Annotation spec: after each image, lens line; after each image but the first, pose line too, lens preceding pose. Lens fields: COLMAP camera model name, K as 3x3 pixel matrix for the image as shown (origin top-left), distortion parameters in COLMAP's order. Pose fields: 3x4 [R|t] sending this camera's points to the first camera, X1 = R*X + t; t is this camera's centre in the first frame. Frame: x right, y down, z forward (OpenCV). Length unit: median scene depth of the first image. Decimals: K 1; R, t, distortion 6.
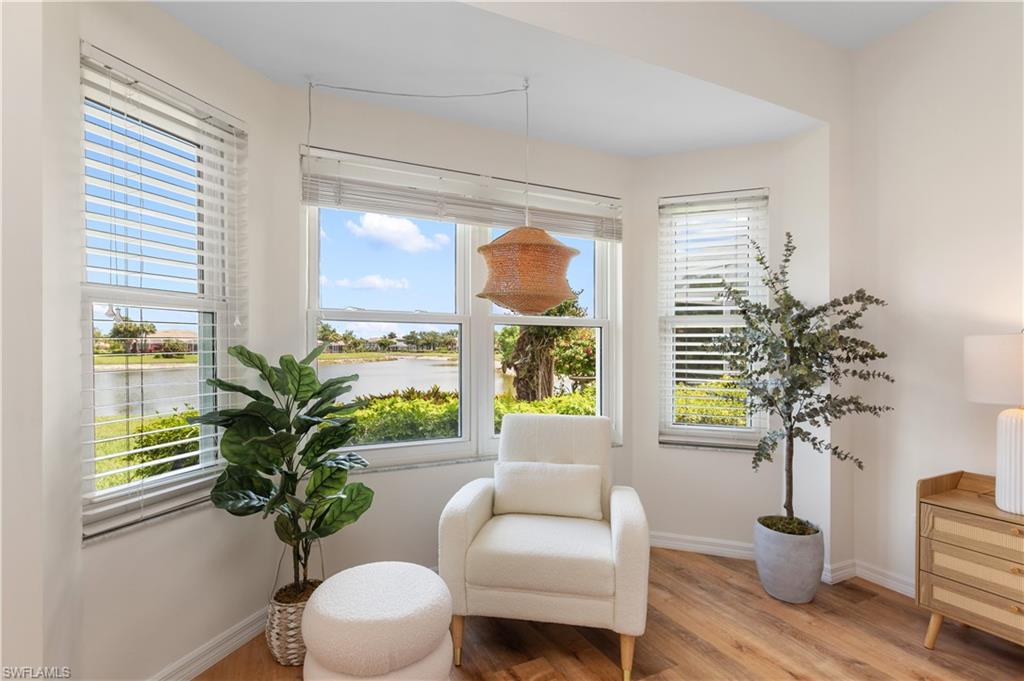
lens RADIAL K [[493.7, 0, 510.7], [0, 493.7, 343.2], [0, 0, 1]] dist [0.003421, 0.000722]
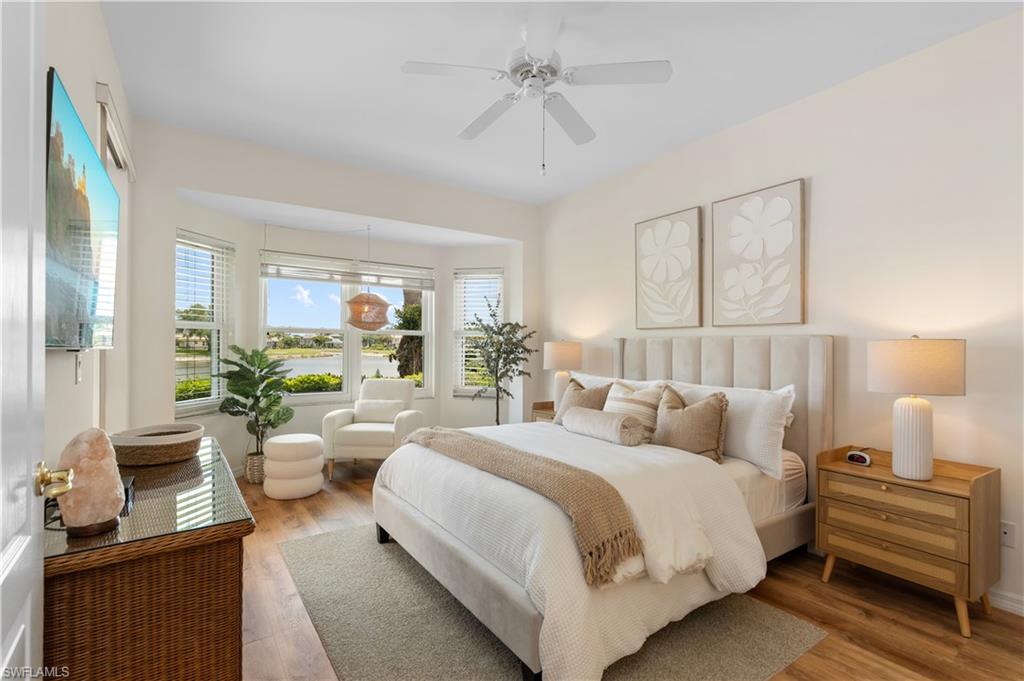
lens RADIAL K [[469.2, 0, 513.9], [0, 469.2, 340.3], [0, 0, 1]] dist [-0.000552, -0.000326]
pose [[0.990051, 0.009230, 0.140404, 0.396093], [-0.008990, 0.999957, -0.002343, -0.019603], [-0.140419, 0.001058, 0.990092, -1.211694]]
